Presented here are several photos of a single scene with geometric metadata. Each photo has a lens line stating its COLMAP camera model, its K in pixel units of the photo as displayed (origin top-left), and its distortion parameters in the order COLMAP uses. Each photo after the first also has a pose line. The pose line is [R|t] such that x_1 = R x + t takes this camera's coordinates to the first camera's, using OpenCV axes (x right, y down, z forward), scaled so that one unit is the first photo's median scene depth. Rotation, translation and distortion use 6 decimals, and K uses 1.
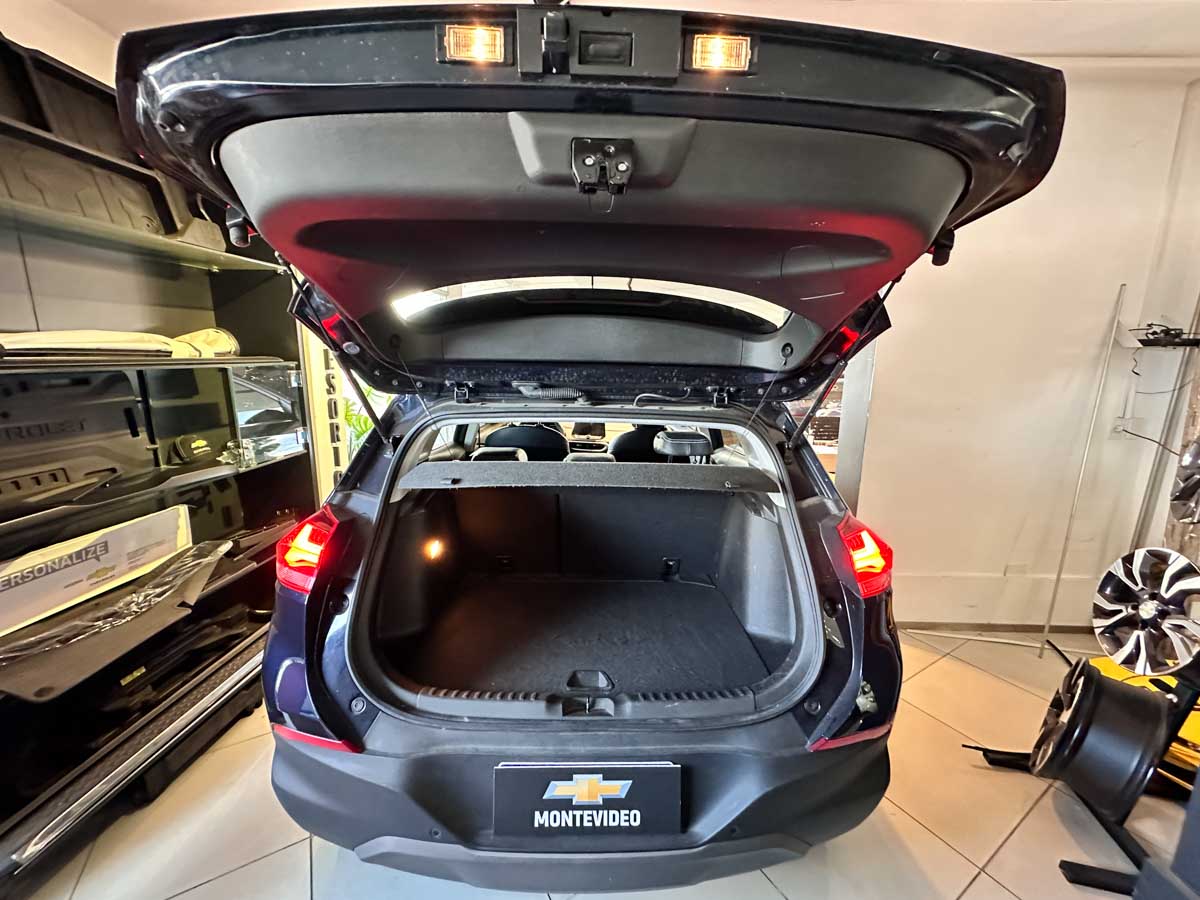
lens RADIAL K [[472.0, 0, 600.0], [0, 472.0, 450.0], [0, 0, 1]] dist [-0.002715, -0.000160]
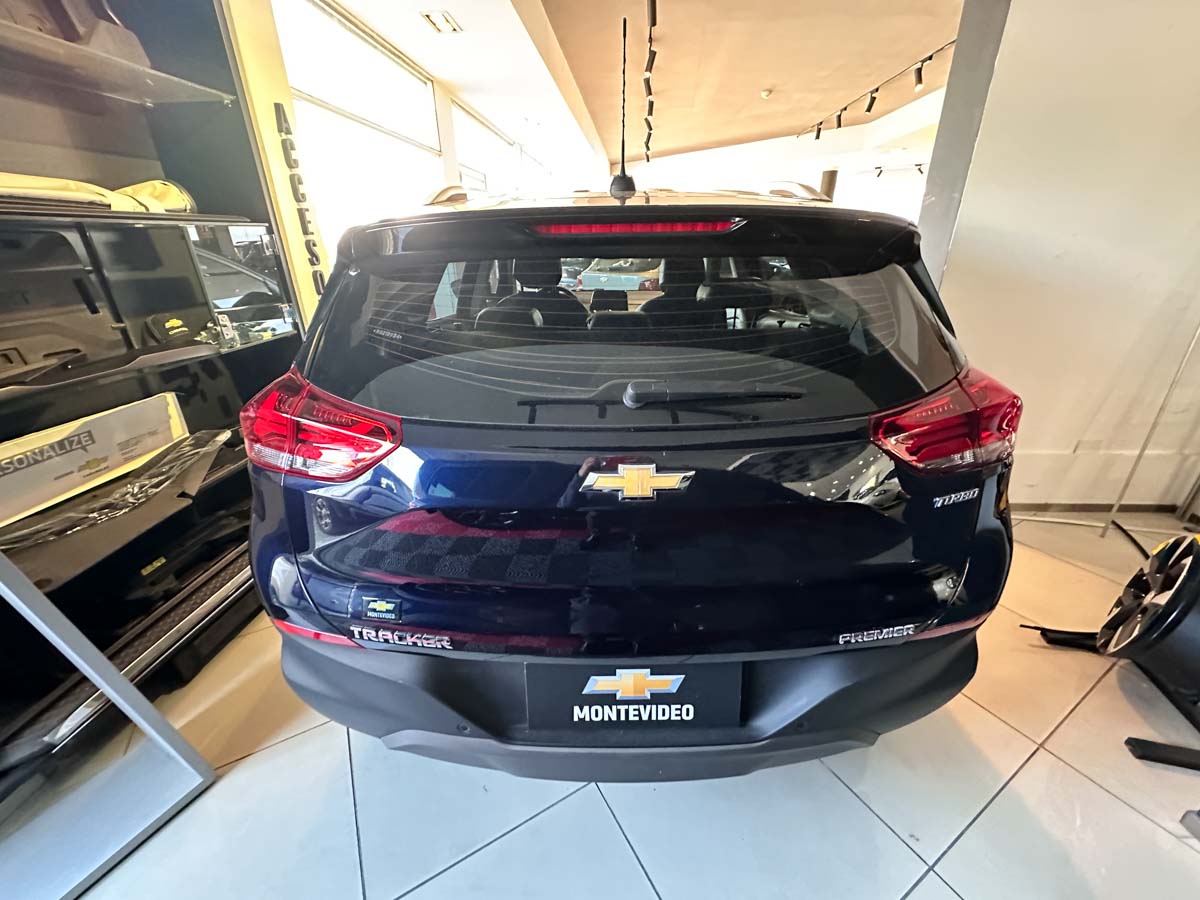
lens RADIAL K [[472.0, 0, 600.0], [0, 472.0, 450.0], [0, 0, 1]] dist [-0.002715, -0.000160]
pose [[0.999191, -0.018872, -0.035513, -0.026251], [0.026167, 0.975657, 0.217736, 0.058887], [0.030539, -0.218489, 0.975361, 0.132851]]
